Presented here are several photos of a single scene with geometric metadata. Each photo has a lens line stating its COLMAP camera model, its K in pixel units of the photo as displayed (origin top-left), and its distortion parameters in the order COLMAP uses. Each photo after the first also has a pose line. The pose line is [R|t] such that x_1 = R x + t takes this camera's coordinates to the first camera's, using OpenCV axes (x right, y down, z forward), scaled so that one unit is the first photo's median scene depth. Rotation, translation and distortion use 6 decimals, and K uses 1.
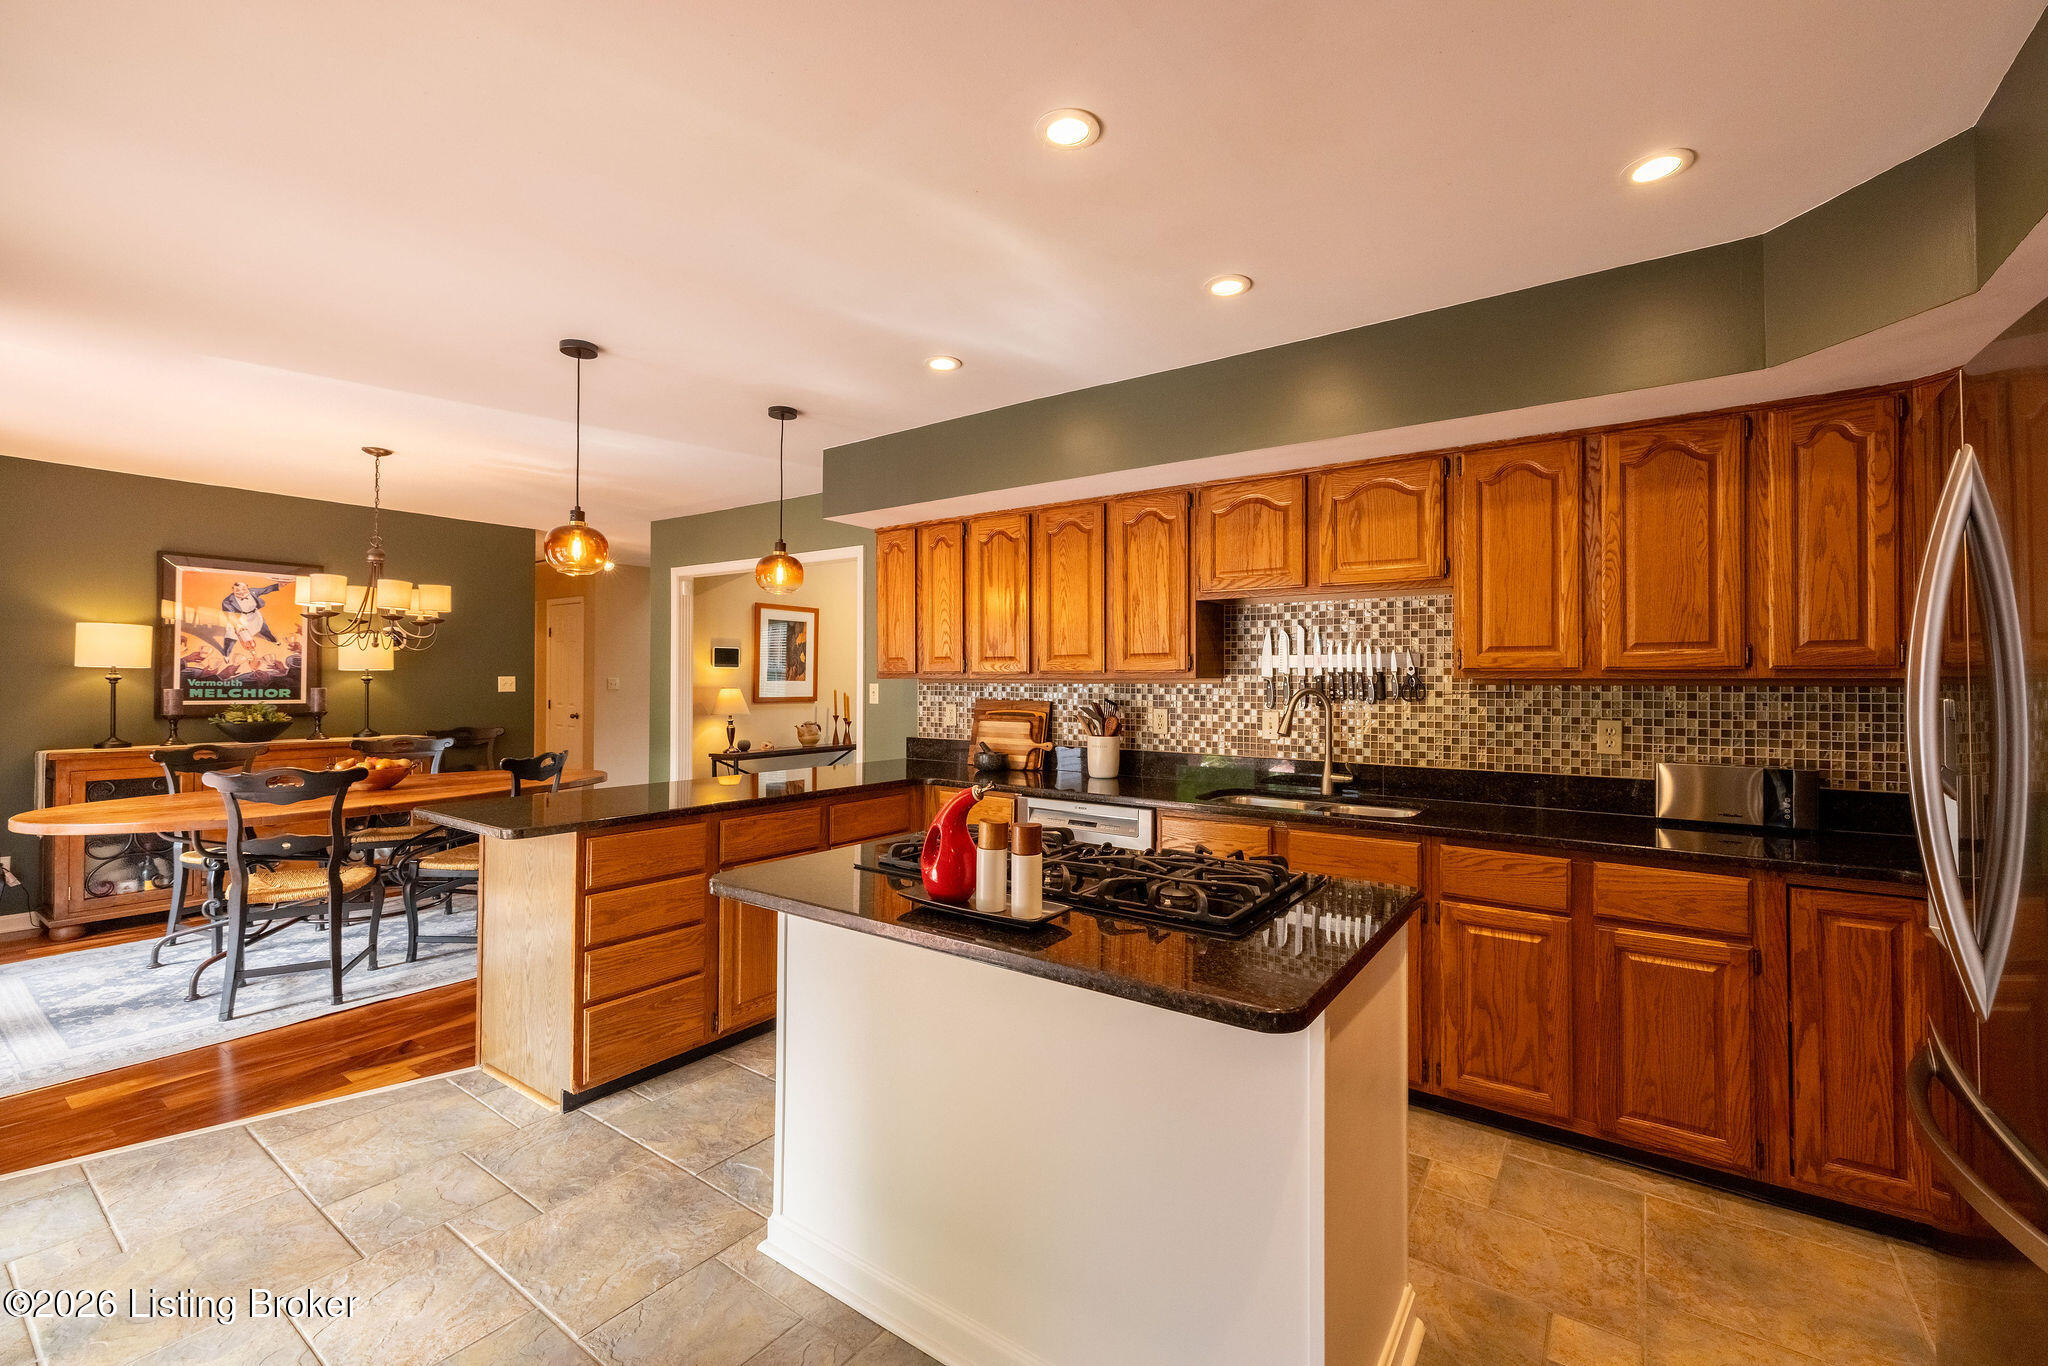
lens RADIAL K [[861.4, 0, 1029.4], [0, 861.4, 678.1], [0, 0, 1]] dist [0.000203, 0.000058]
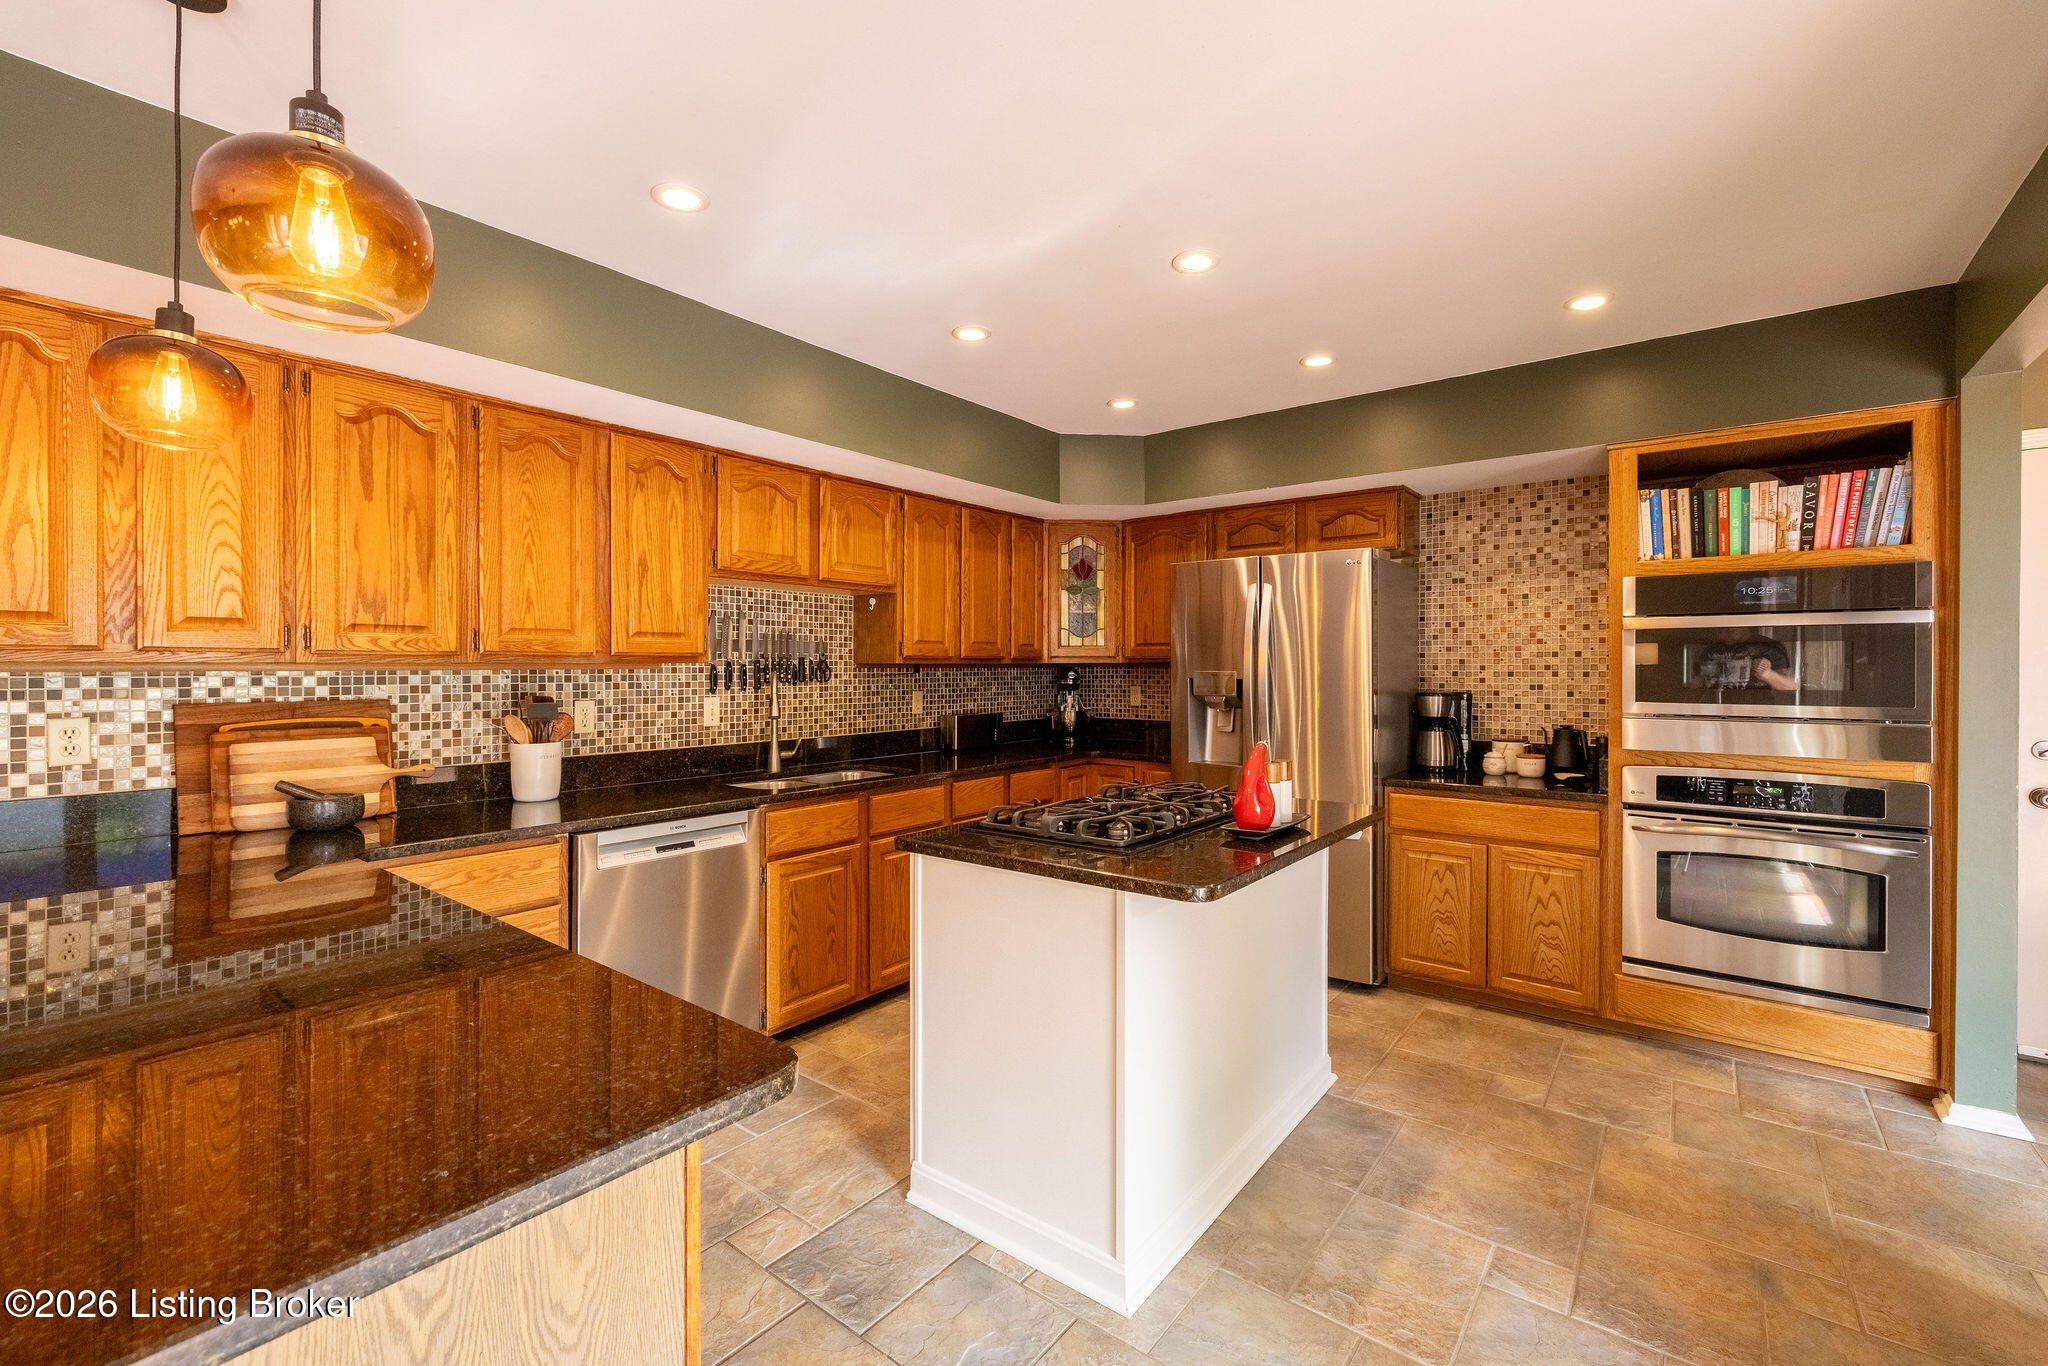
lens RADIAL K [[861.4, 0, 1032.9], [0, 861.4, 669.8], [0, 0, 1]] dist [0.000203, 0.000058]
pose [[0.041557, -0.003242, 0.999131, -0.610892], [0.002345, 0.999992, 0.003147, 0.005405], [-0.999133, 0.002213, 0.041564, 0.551401]]
